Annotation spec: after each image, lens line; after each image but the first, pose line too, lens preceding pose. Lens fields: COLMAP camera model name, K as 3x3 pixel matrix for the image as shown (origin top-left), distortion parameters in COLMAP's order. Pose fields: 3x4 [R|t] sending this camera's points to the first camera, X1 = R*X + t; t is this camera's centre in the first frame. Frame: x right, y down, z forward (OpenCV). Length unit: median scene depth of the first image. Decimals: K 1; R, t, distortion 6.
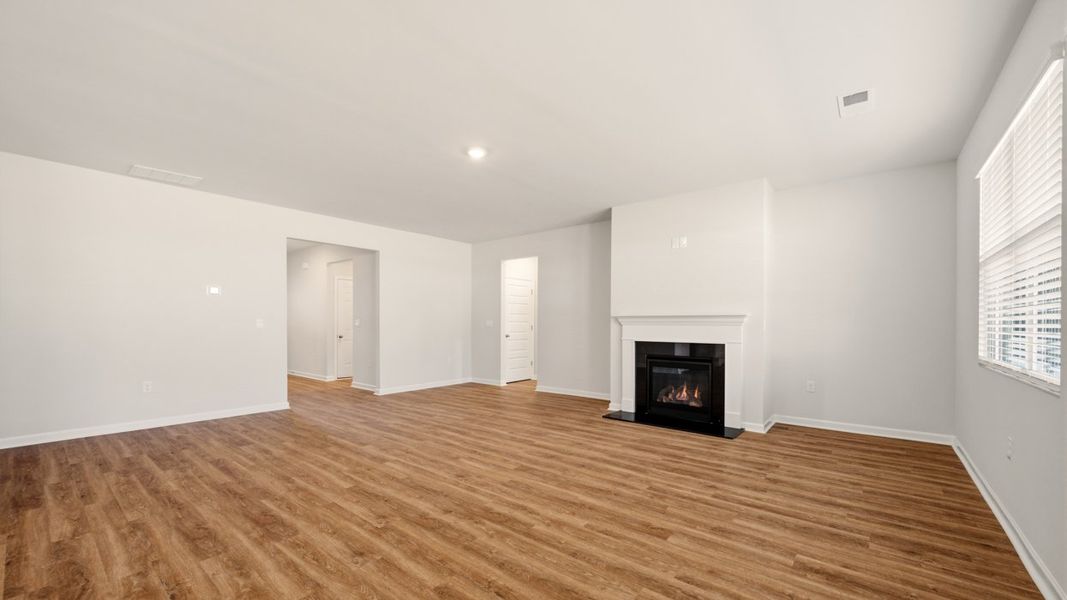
lens RADIAL K [[420.3, 0, 537.4], [0, 420.3, 321.8], [0, 0, 1]] dist [-0.001247, -0.000204]
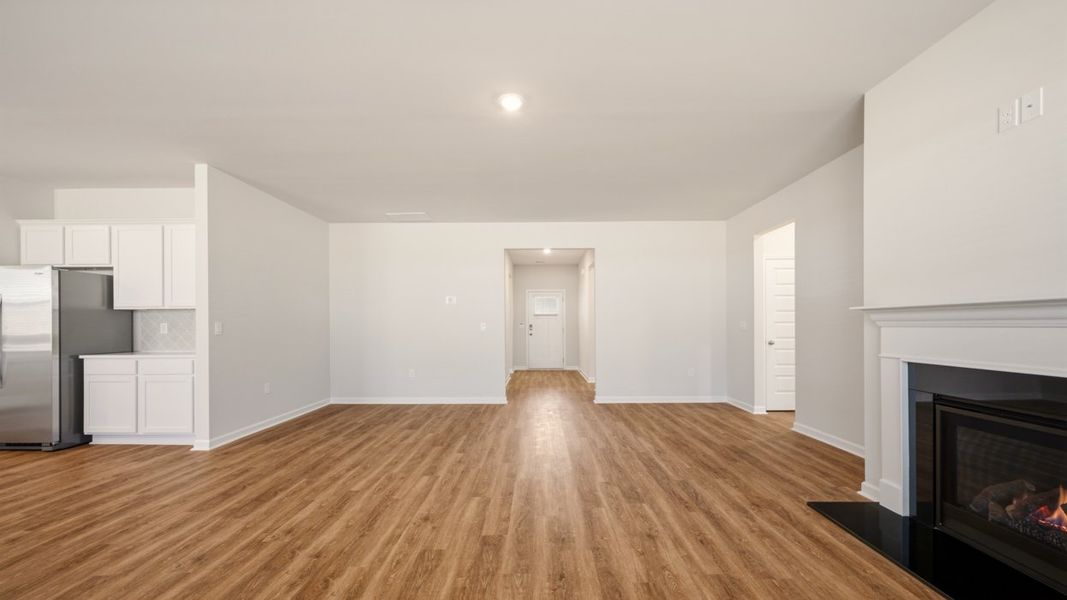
lens RADIAL K [[420.3, 0, 537.4], [0, 420.3, 321.8], [0, 0, 1]] dist [-0.001247, -0.000204]
pose [[0.625106, -0.012275, -0.780443, 0.541564], [0.008708, 0.999924, -0.008752, 0.003783], [0.780491, -0.001325, 0.625166, 0.632124]]
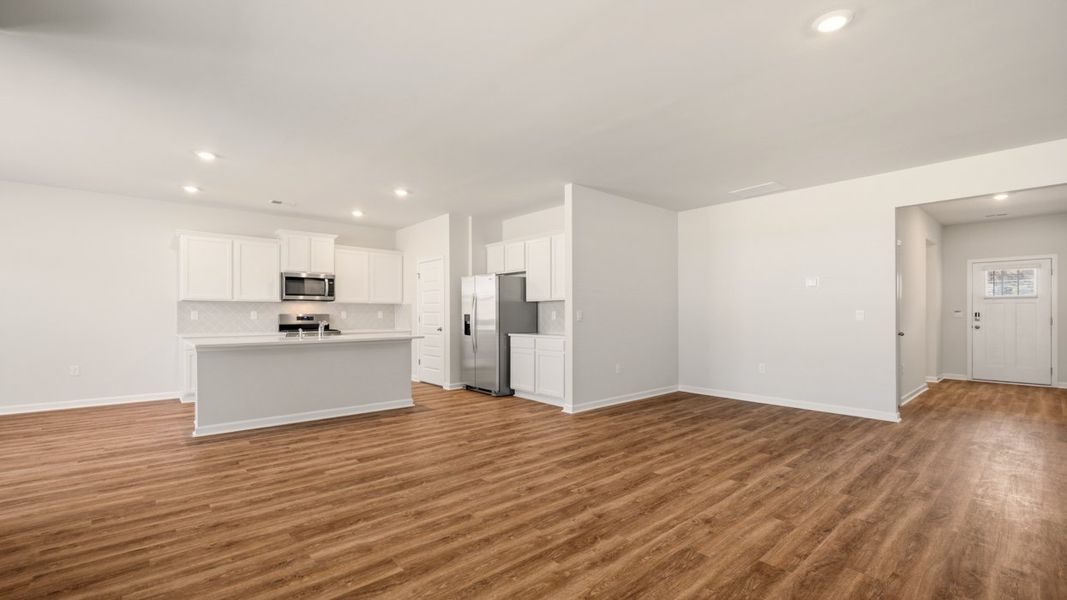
lens RADIAL K [[451.2, 0, 536.0], [0, 451.2, 314.4], [0, 0, 1]] dist [-0.000563, -0.000057]
pose [[-0.168296, -0.003211, -0.985731, 0.615671], [0.004312, 0.999983, -0.003994, 0.005446], [0.985727, -0.004922, -0.168279, 0.792100]]
